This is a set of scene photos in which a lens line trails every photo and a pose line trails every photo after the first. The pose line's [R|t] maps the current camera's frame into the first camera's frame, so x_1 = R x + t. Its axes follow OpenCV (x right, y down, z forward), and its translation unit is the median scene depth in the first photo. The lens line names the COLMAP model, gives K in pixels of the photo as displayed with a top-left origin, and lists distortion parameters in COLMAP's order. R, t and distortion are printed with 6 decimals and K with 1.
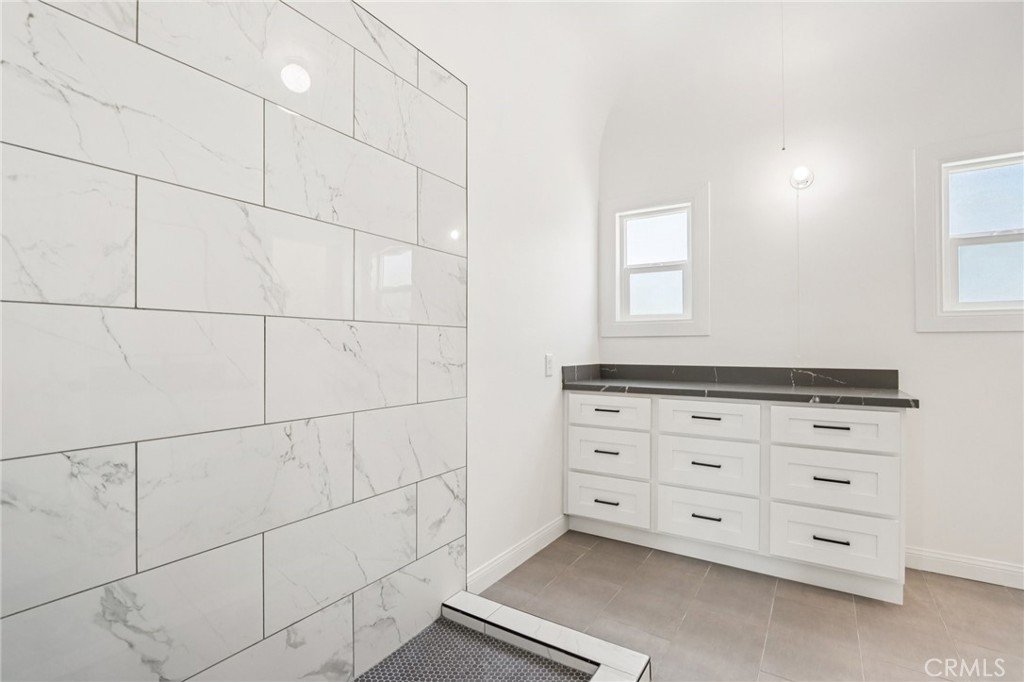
lens RADIAL K [[473.0, 0, 511.5], [0, 473.0, 350.3], [0, 0, 1]] dist [-0.023186, 0.004518]
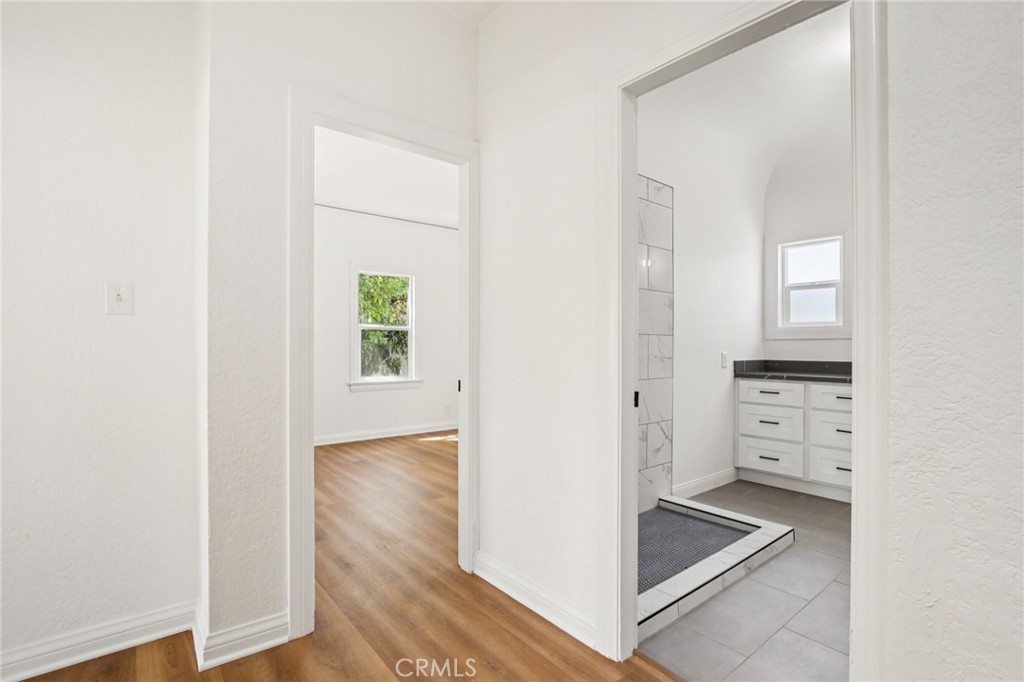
lens RADIAL K [[473.0, 0, 506.1], [0, 473.0, 347.1], [0, 0, 1]] dist [-0.023186, 0.004518]
pose [[0.947574, 0.002356, -0.319527, -0.120224], [-0.003615, 0.999988, -0.003348, 0.000402], [0.319515, 0.004328, 0.947571, -0.738937]]
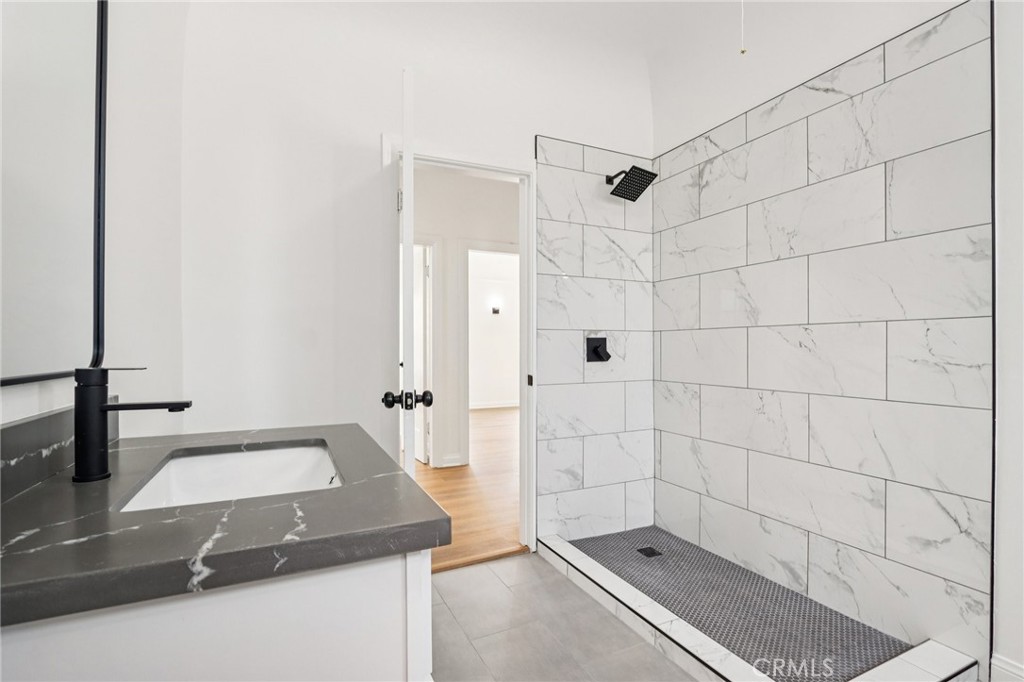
lens RADIAL K [[473.0, 0, 513.2], [0, 473.0, 348.3], [0, 0, 1]] dist [-0.023186, 0.004518]
pose [[-0.515389, 0.005031, -0.856941, 0.914589], [-0.000444, 0.999981, 0.006138, -0.002246], [0.856956, 0.003544, -0.515377, 0.728488]]
